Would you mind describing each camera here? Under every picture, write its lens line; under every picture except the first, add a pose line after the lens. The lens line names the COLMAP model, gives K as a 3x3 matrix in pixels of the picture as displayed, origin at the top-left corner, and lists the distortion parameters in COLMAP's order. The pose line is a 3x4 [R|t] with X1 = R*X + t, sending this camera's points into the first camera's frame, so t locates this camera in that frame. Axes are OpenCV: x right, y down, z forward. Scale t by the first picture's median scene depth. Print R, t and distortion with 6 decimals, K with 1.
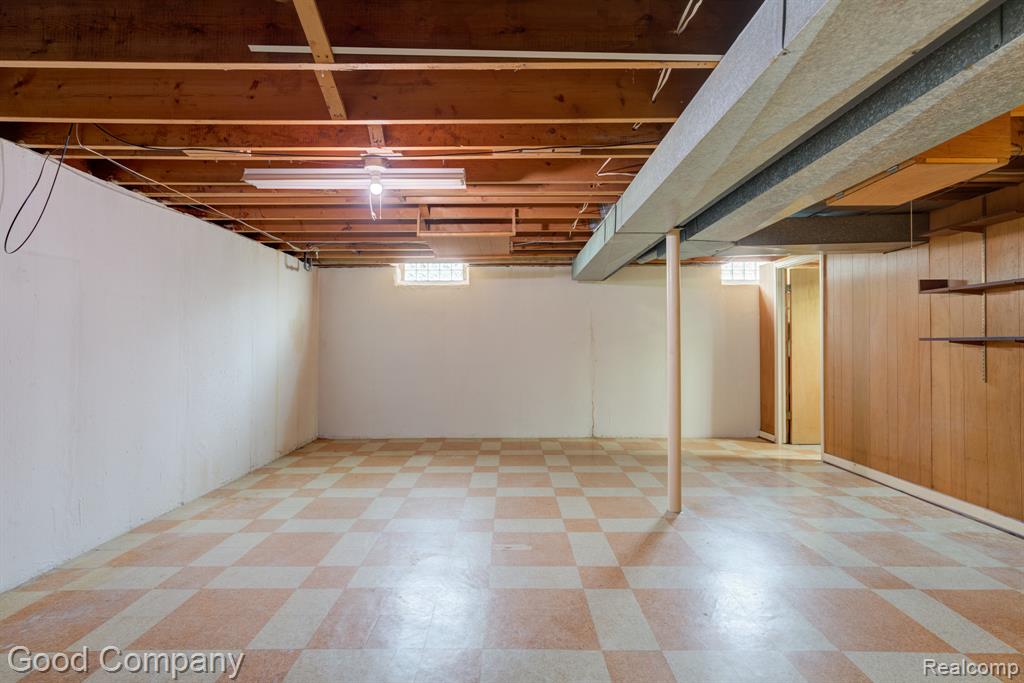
lens RADIAL K [[493.5, 0, 486.4], [0, 493.5, 339.5], [0, 0, 1]] dist [-0.004251, 0.007322]
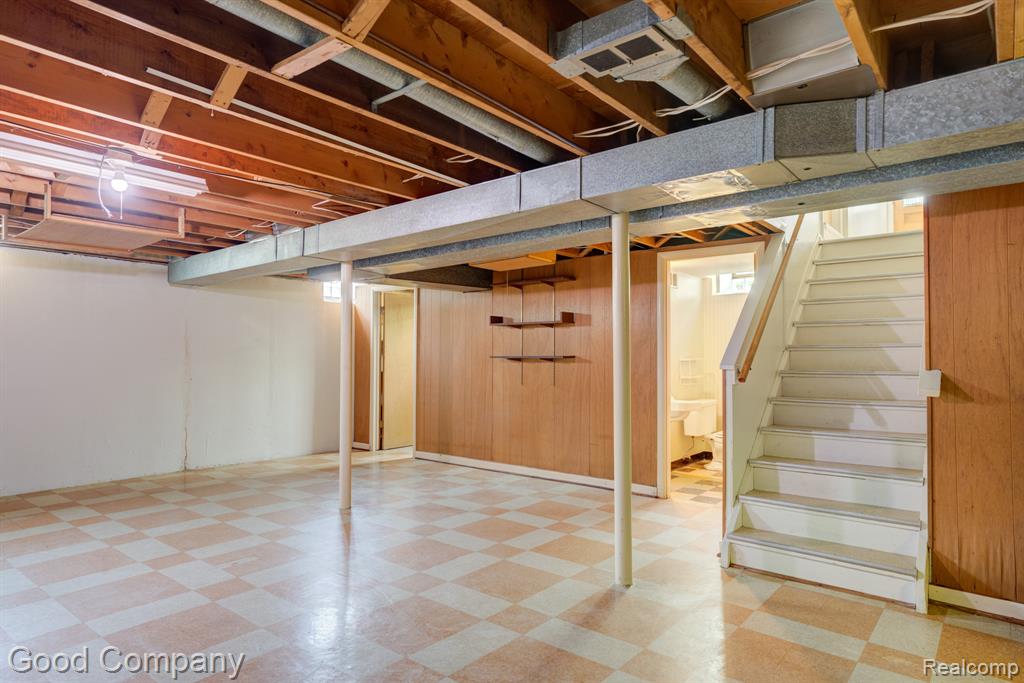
lens RADIAL K [[633.6, 0, 517.1], [0, 633.6, 347.6], [0, 0, 1]] dist [-0.003195, 0.000176]
pose [[0.620080, 0.016865, 0.784358, -0.469193], [-0.009042, 0.999856, -0.014350, -0.001808], [-0.784487, 0.001806, 0.620143, -0.188469]]
